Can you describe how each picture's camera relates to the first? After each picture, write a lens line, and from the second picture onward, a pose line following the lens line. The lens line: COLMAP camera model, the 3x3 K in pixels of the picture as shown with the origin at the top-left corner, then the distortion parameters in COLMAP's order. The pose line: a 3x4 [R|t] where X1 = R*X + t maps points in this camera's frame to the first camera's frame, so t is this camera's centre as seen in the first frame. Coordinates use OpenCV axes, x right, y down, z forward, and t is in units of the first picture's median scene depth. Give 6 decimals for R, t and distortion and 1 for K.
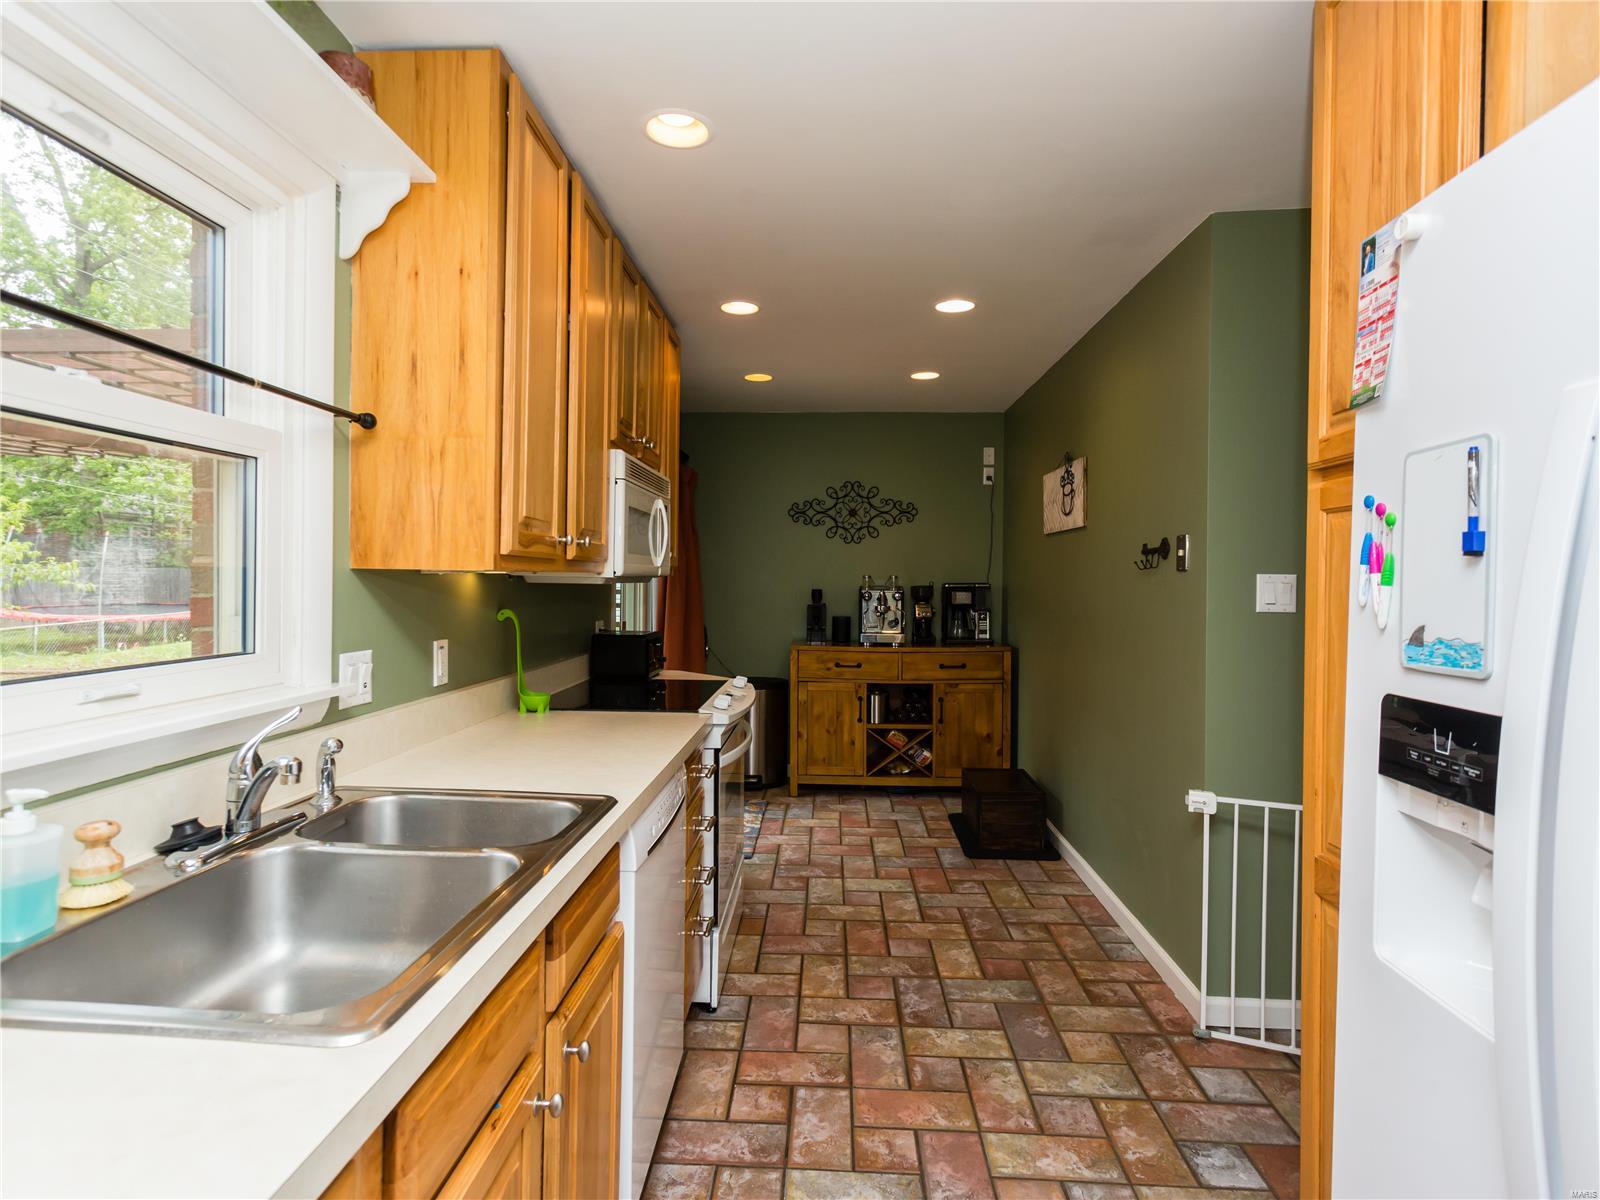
lens RADIAL K [[847.4, 0, 805.6], [0, 847.4, 592.8], [0, 0, 1]] dist [0.002844, 0.005454]
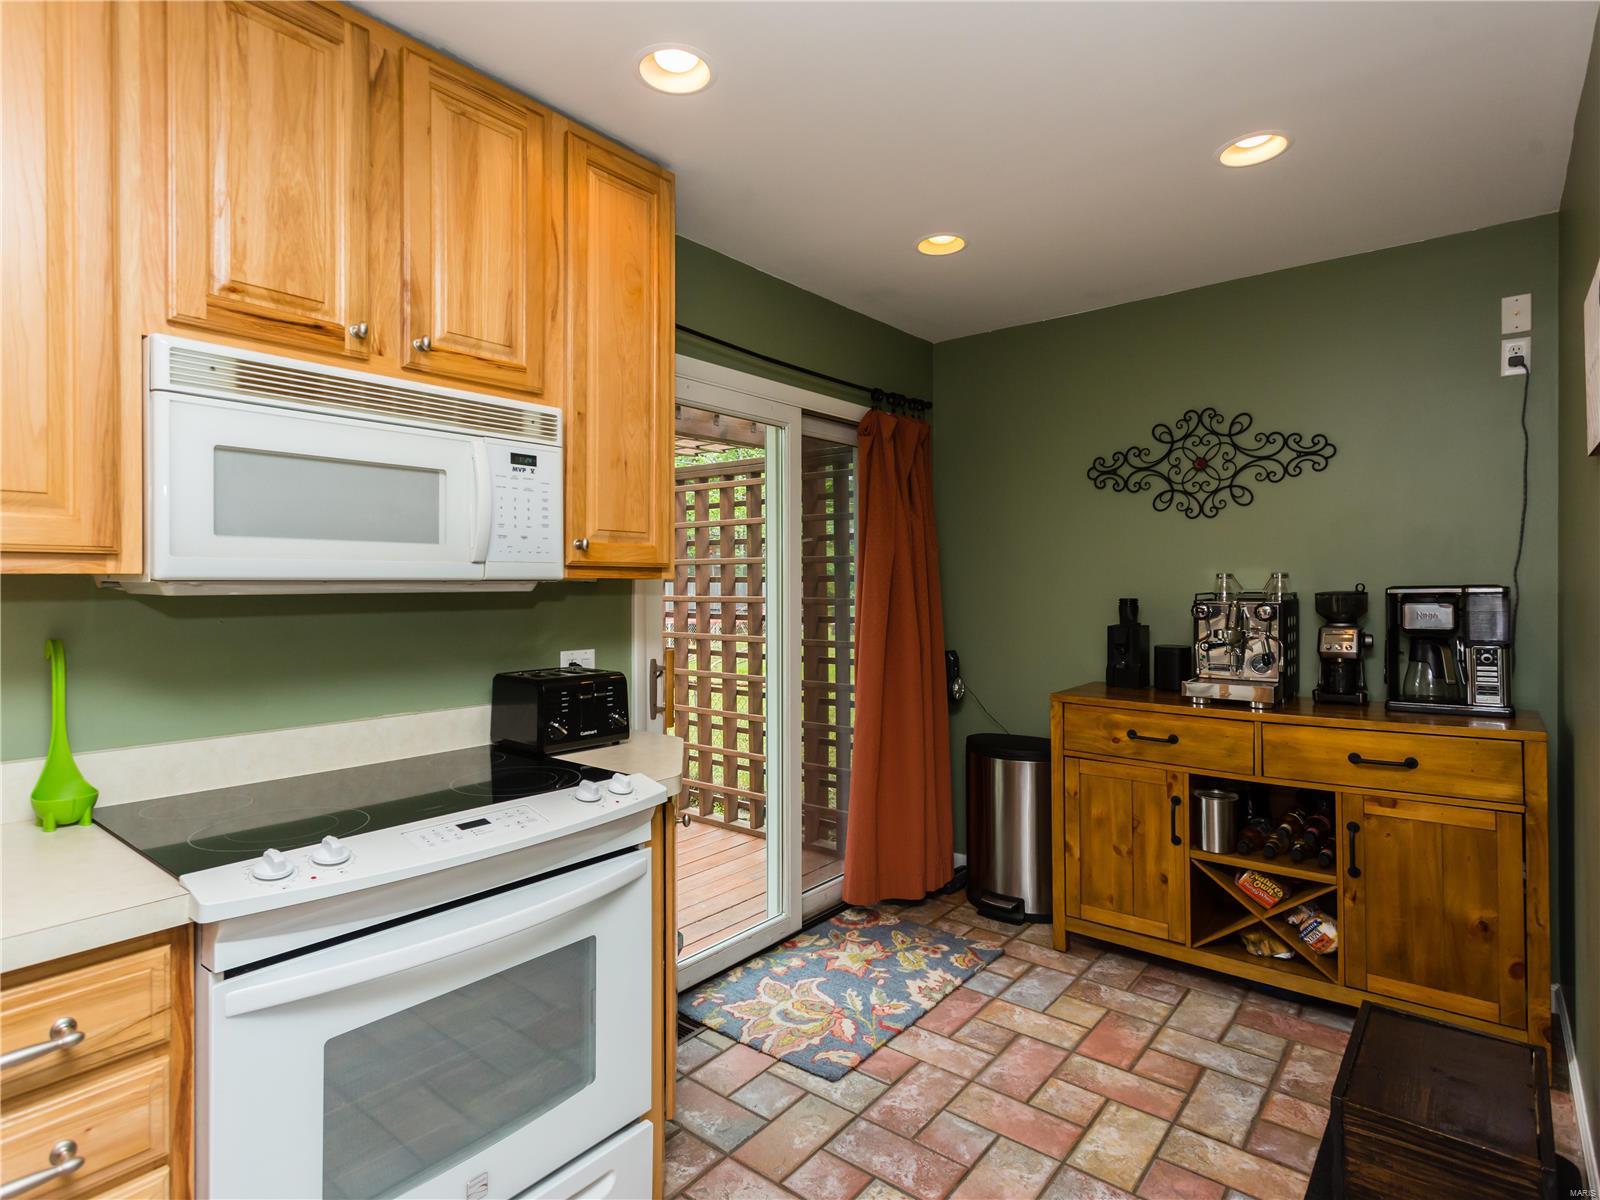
lens RADIAL K [[847.4, 0, 788.9], [0, 847.4, 592.5], [0, 0, 1]] dist [0.002844, 0.005454]
pose [[0.796447, -0.005534, -0.604683, 0.195303], [0.000704, 0.999966, -0.008225, -0.004286], [0.604707, 0.006125, 0.796424, 0.415018]]
